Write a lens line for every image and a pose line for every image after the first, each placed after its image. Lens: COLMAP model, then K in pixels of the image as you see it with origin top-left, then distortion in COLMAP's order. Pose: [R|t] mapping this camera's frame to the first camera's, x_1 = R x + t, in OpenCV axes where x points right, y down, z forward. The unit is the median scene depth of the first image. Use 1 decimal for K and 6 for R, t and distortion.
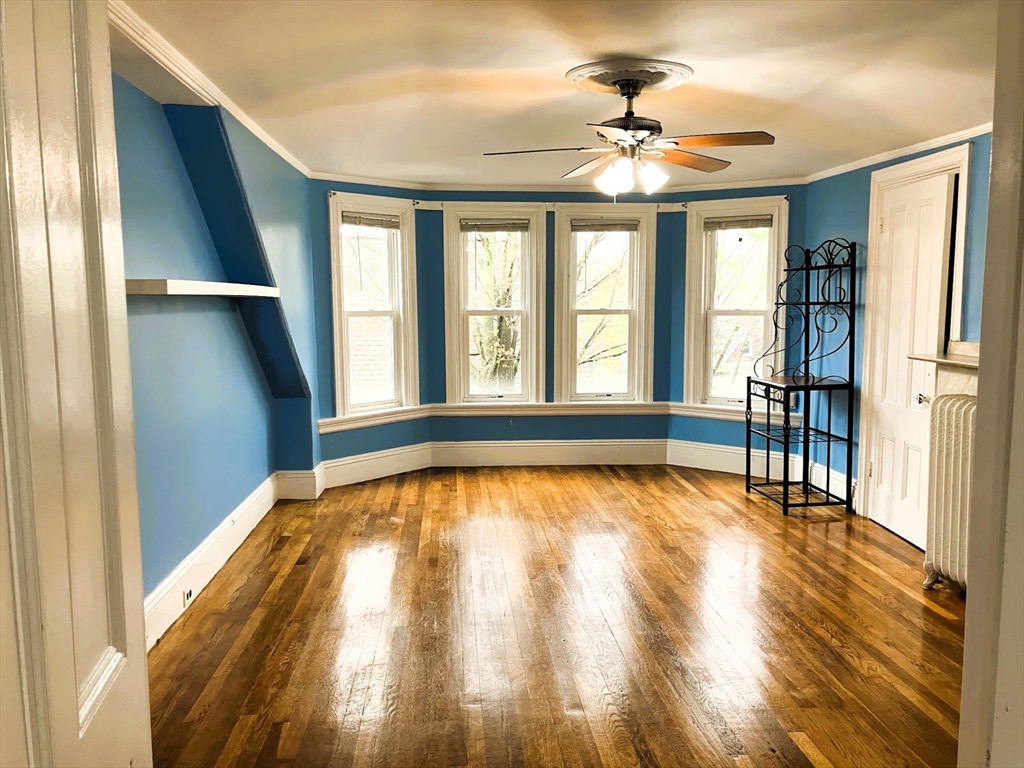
lens RADIAL K [[881.2, 0, 518.7], [0, 881.2, 402.5], [0, 0, 1]] dist [0.046594, -0.065380]
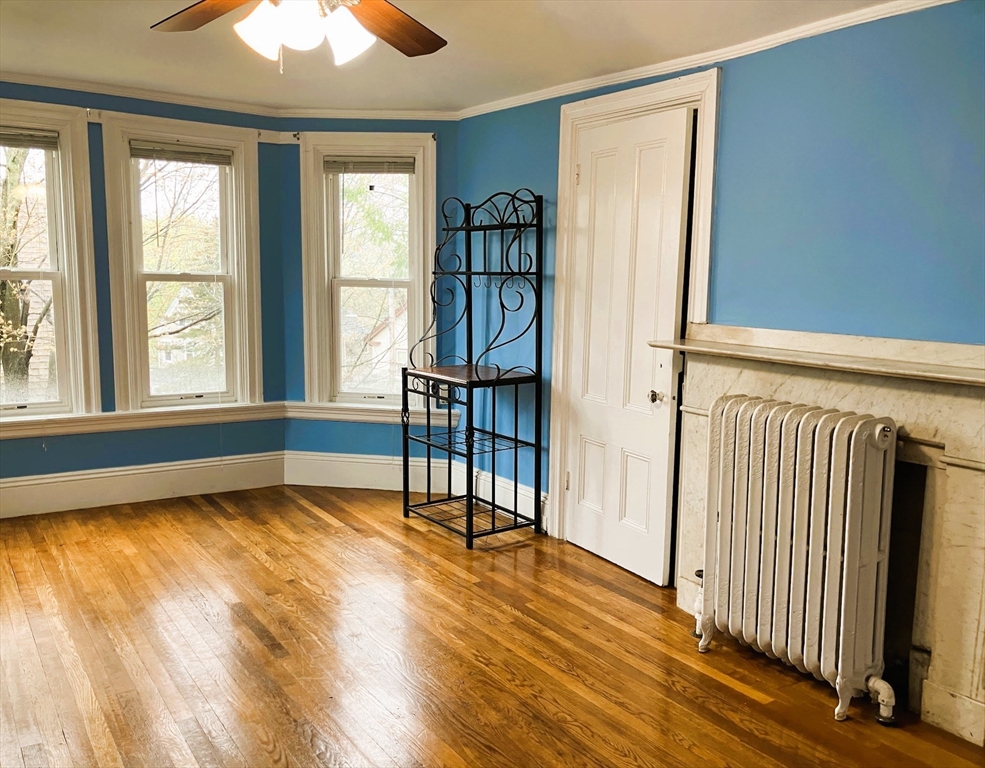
lens RADIAL K [[846.0, 0, 513.2], [0, 846.0, 396.5], [0, 0, 1]] dist [0.057742, -0.104825]
pose [[0.864316, -0.050225, 0.500434, -0.024755], [0.035243, 0.998604, 0.039353, -0.029859], [-0.501712, -0.016377, 0.864880, 0.320475]]
